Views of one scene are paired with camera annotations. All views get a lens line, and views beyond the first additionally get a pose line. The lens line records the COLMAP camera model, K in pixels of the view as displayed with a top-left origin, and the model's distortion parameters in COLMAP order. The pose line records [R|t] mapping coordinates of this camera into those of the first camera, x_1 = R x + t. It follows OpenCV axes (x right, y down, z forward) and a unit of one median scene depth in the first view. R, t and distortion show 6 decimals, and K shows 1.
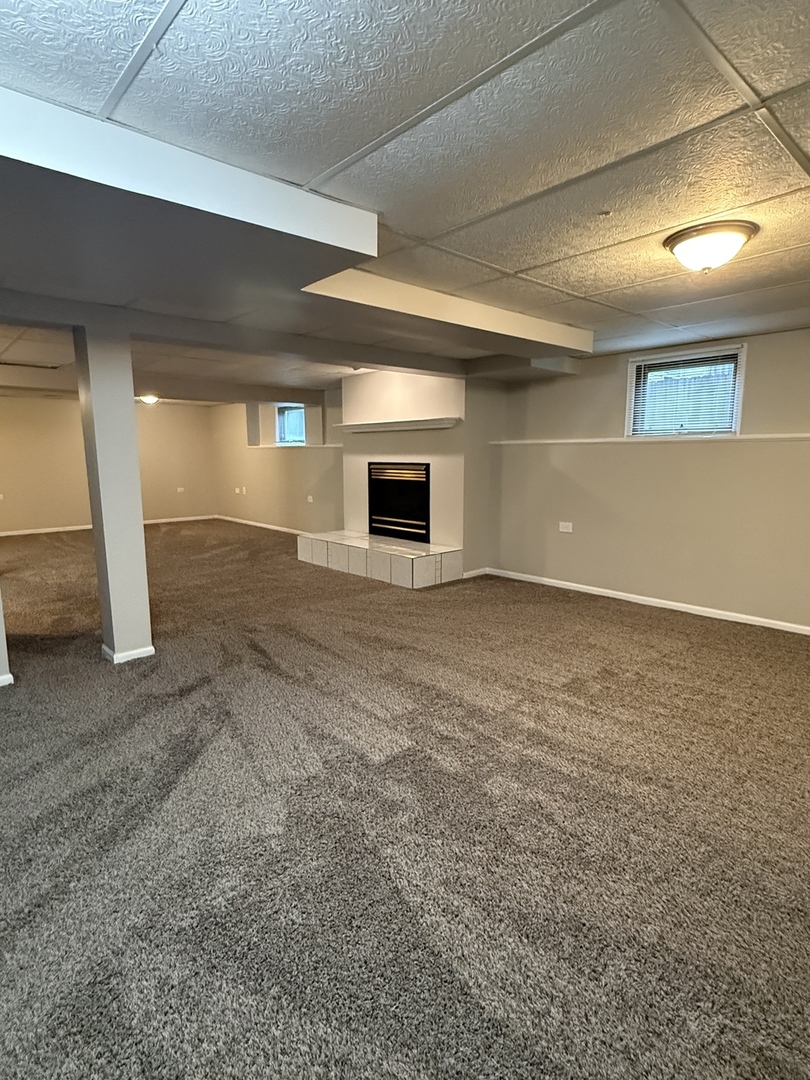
lens RADIAL K [[564.3, 0, 403.0], [0, 564.3, 545.8], [0, 0, 1]] dist [-0.001613, -0.000296]
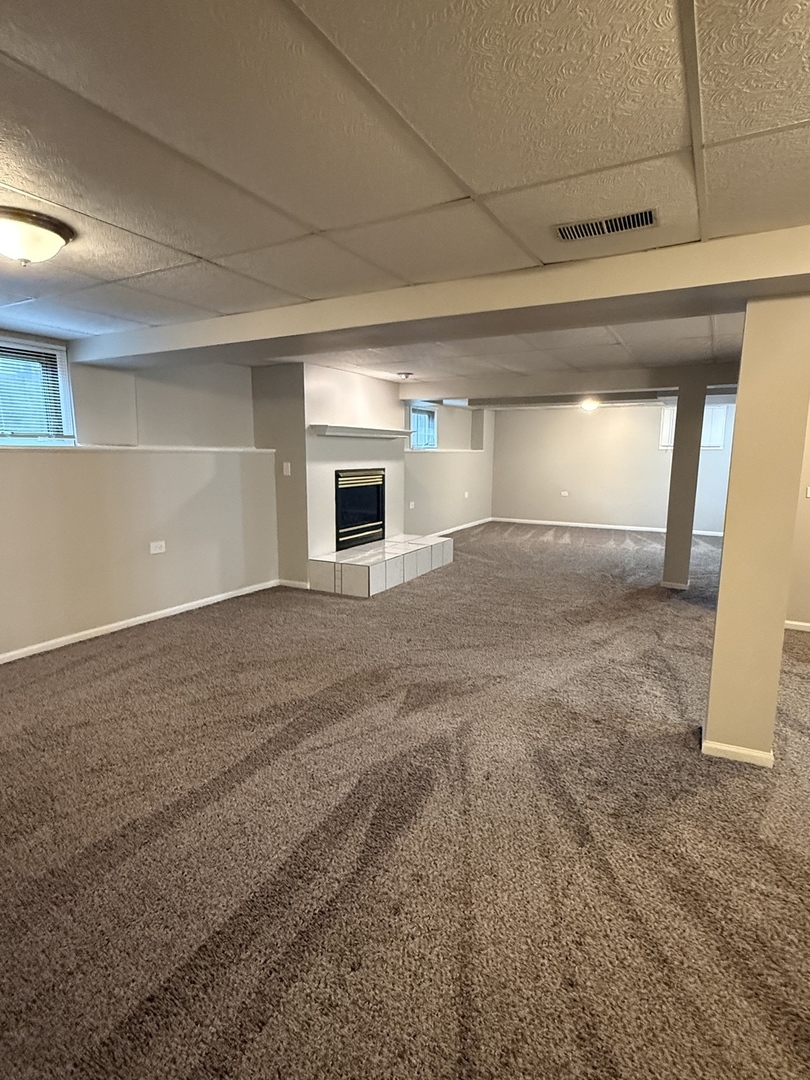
lens RADIAL K [[564.3, 0, 403.7], [0, 564.3, 537.5], [0, 0, 1]] dist [-0.001613, -0.000296]
pose [[-0.321710, -0.143129, 0.935958, -0.931127], [0.148750, 0.968593, 0.199249, -0.206167], [-0.935081, 0.203324, -0.290316, 1.180369]]
